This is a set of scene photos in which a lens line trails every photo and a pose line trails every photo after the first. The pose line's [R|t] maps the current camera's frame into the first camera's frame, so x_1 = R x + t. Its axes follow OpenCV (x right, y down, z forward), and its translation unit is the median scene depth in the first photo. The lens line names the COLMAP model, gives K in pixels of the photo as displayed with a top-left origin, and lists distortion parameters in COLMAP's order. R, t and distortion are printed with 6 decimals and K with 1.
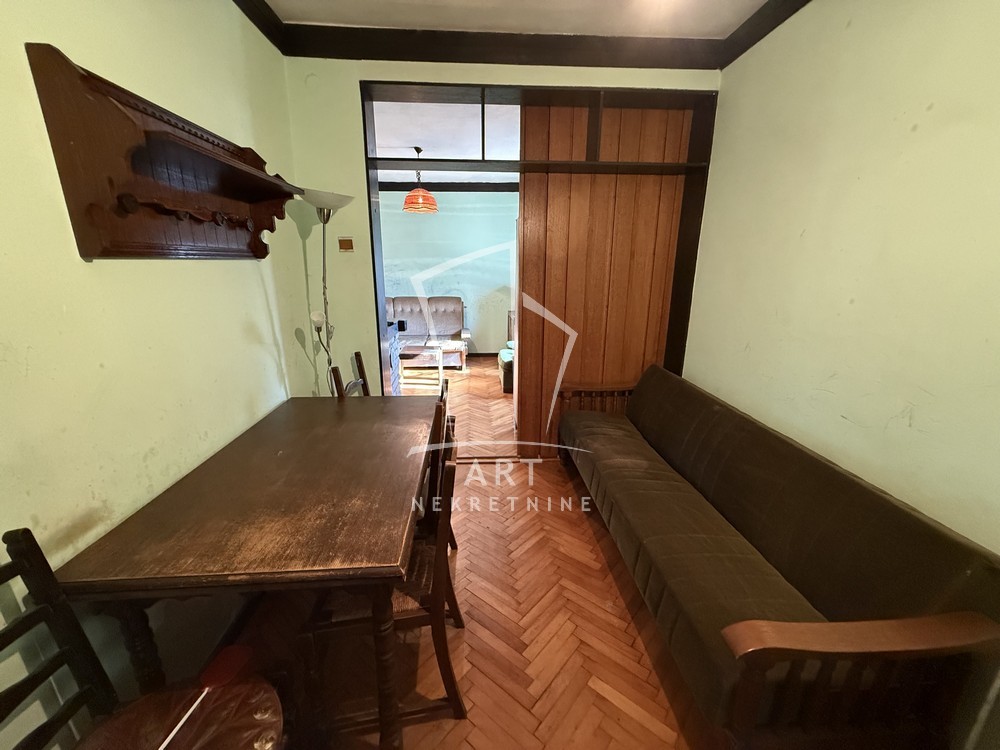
lens RADIAL K [[398.3, 0, 497.6], [0, 398.3, 372.1], [0, 0, 1]] dist [-0.000838, -0.000063]
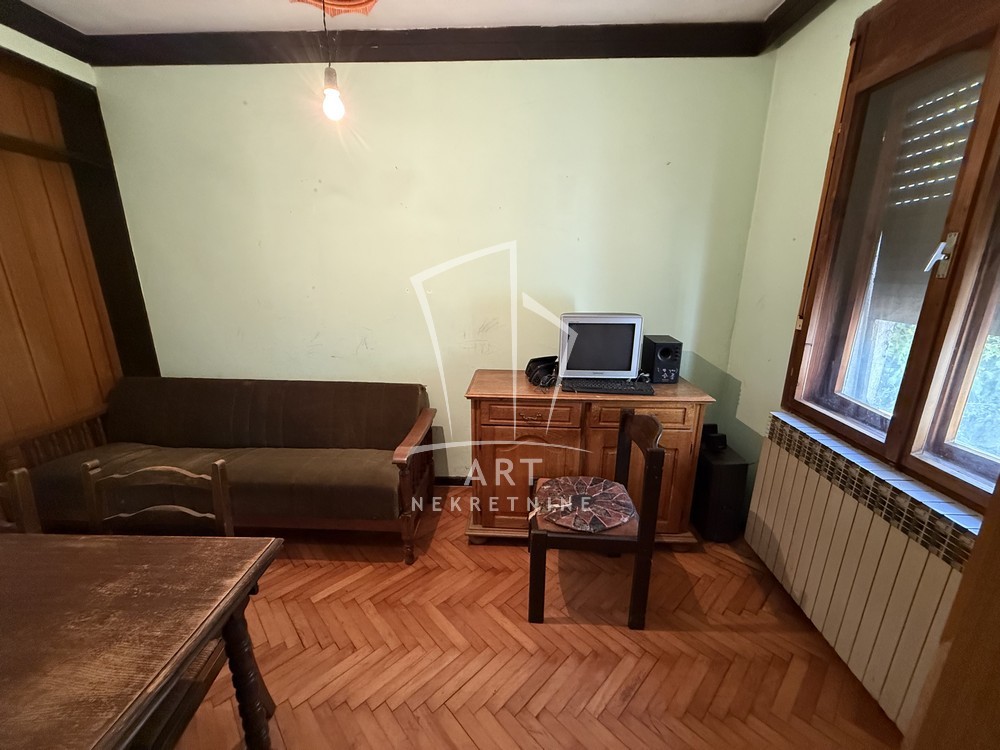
lens RADIAL K [[398.3, 0, 499.9], [0, 398.3, 374.9], [0, 0, 1]] dist [-0.000838, -0.000063]
pose [[0.093920, -0.259901, 0.961057, -0.726337], [0.258476, 0.938588, 0.228565, -0.017198], [-0.961441, 0.226944, 0.155330, 0.087198]]
